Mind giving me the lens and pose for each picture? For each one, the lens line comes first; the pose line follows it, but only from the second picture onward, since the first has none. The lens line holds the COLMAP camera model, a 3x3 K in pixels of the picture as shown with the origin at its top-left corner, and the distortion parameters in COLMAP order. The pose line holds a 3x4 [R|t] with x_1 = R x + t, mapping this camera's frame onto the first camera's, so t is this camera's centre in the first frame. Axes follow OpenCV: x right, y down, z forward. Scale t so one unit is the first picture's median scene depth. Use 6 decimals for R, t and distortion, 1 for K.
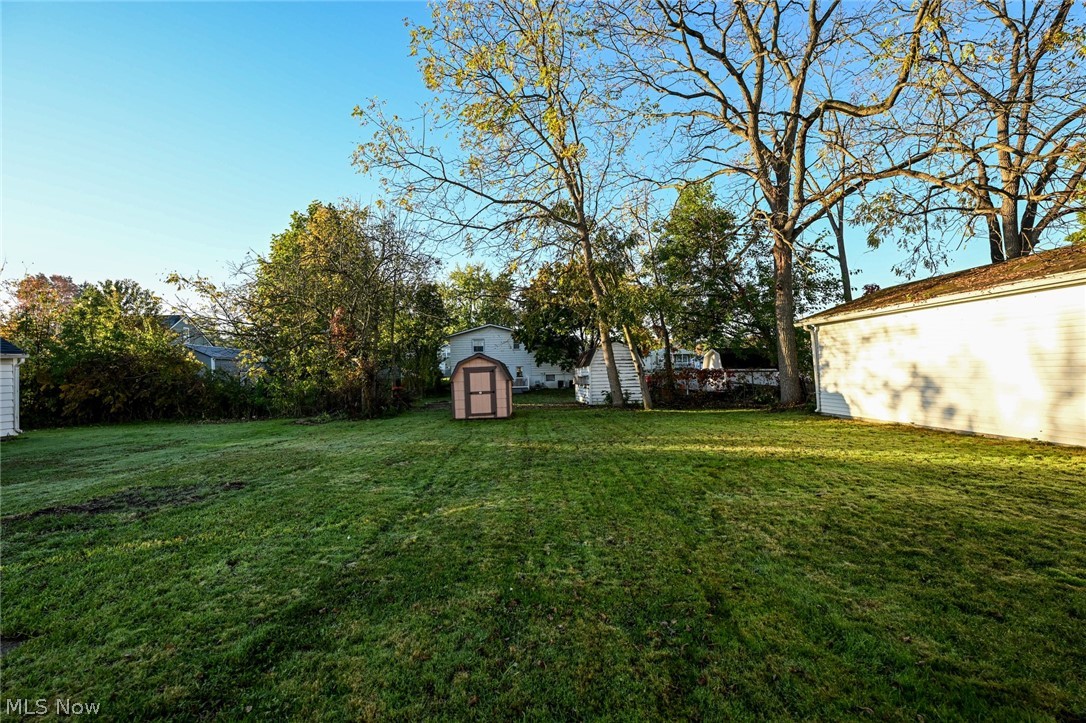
lens RADIAL K [[434.1, 0, 543.0], [0, 434.1, 361.5], [0, 0, 1]] dist [0.001371, -0.000117]
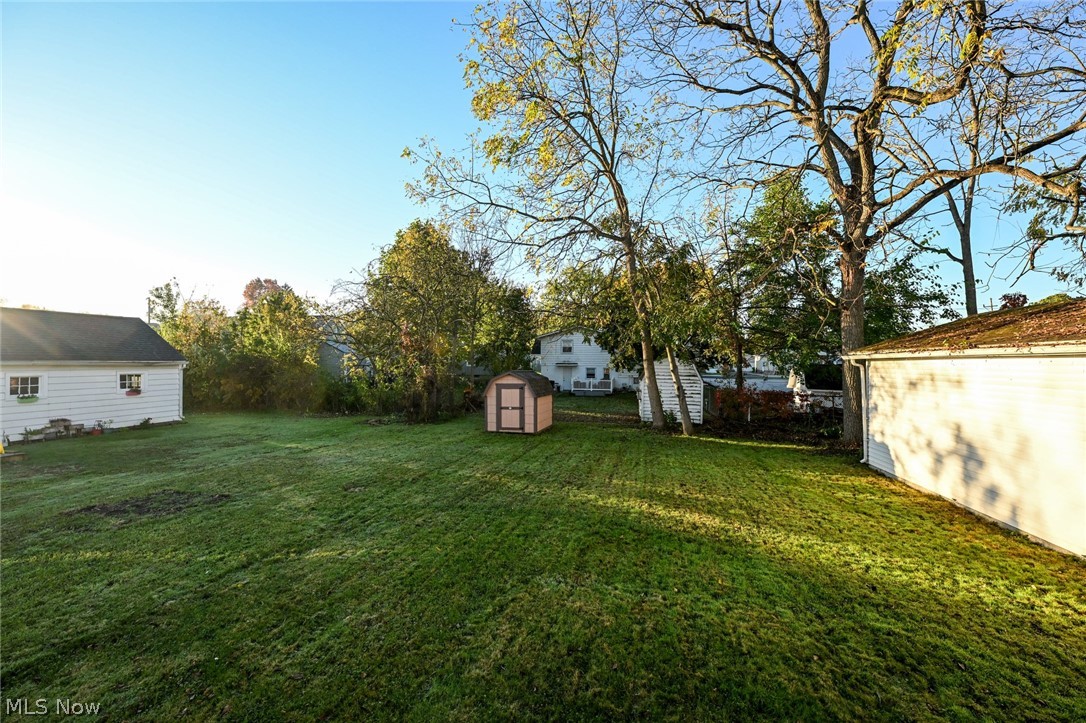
lens RADIAL K [[429.5, 0, 543.0], [0, 429.5, 361.5], [0, 0, 1]] dist [0.000096, -0.000177]
pose [[0.959119, 0.033015, -0.281070, 0.220397], [-0.026408, 0.999279, 0.027263, -0.071211], [0.281768, -0.018726, 0.959300, 0.025270]]
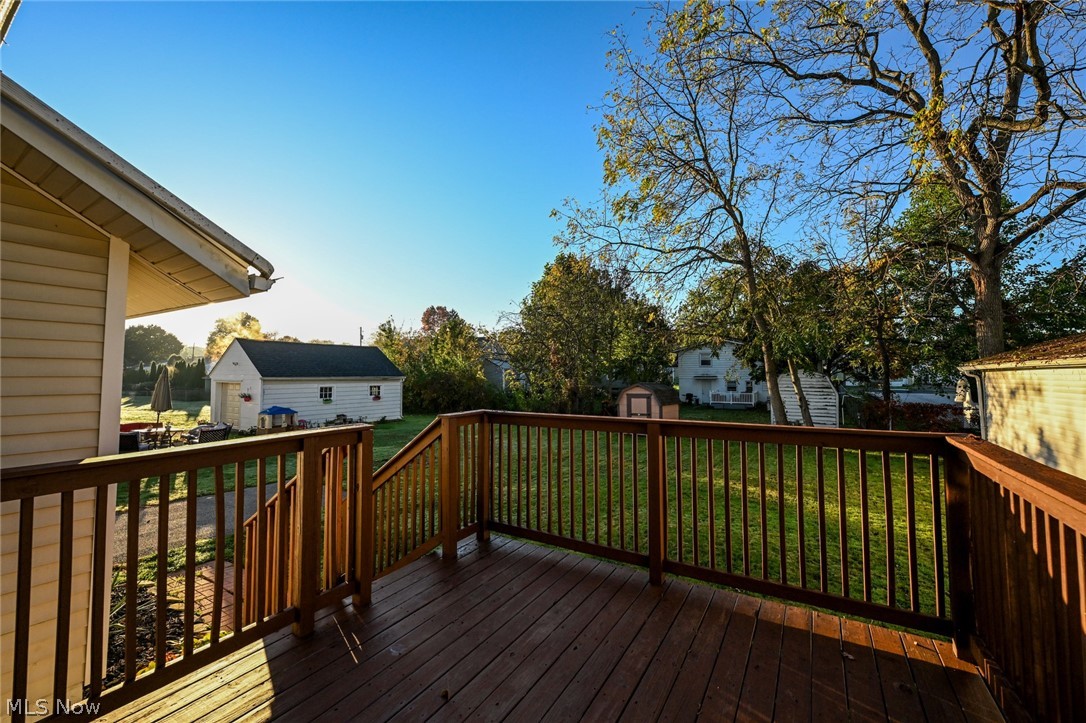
lens RADIAL K [[434.1, 0, 543.0], [0, 434.1, 361.5], [0, 0, 1]] dist [0.001371, -0.000117]
pose [[0.816874, 0.007449, -0.576768, 0.346980], [-0.008212, 0.999965, 0.001284, -0.078731], [0.576757, 0.003688, 0.816907, -0.175668]]
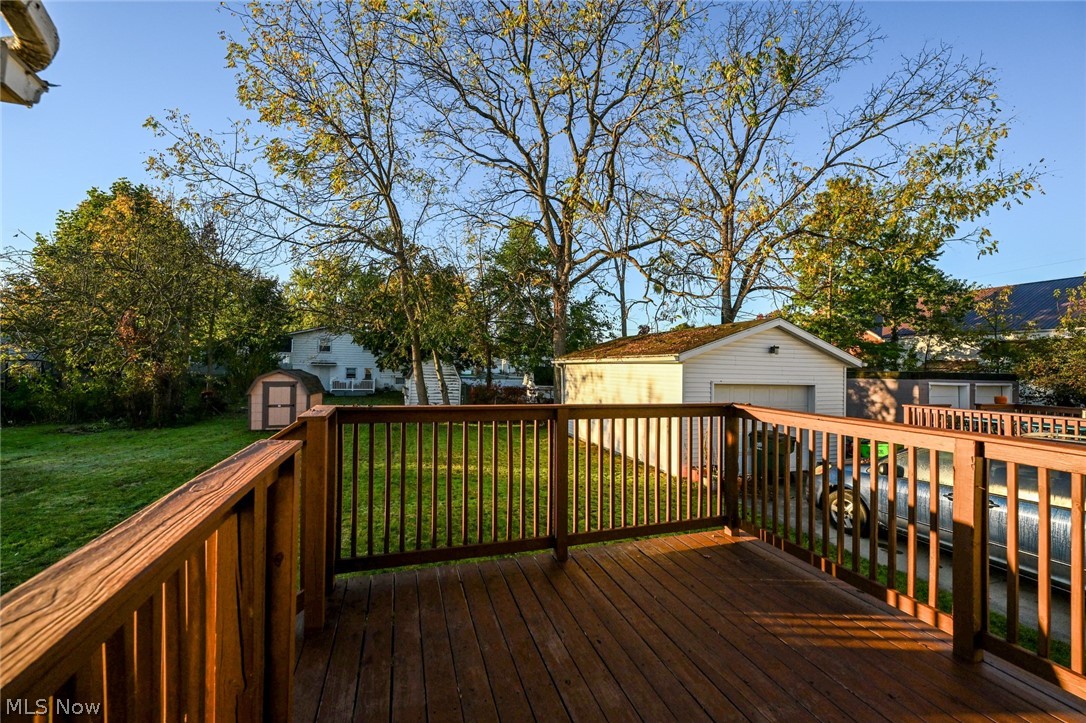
lens RADIAL K [[428.3, 0, 543.0], [0, 428.3, 361.5], [0, 0, 1]] dist [-0.000650, -0.000375]
pose [[0.963105, 0.052918, 0.263873, 0.194277], [-0.054958, 0.998489, 0.000349, -0.071705], [-0.263456, -0.014838, 0.964557, -0.178512]]
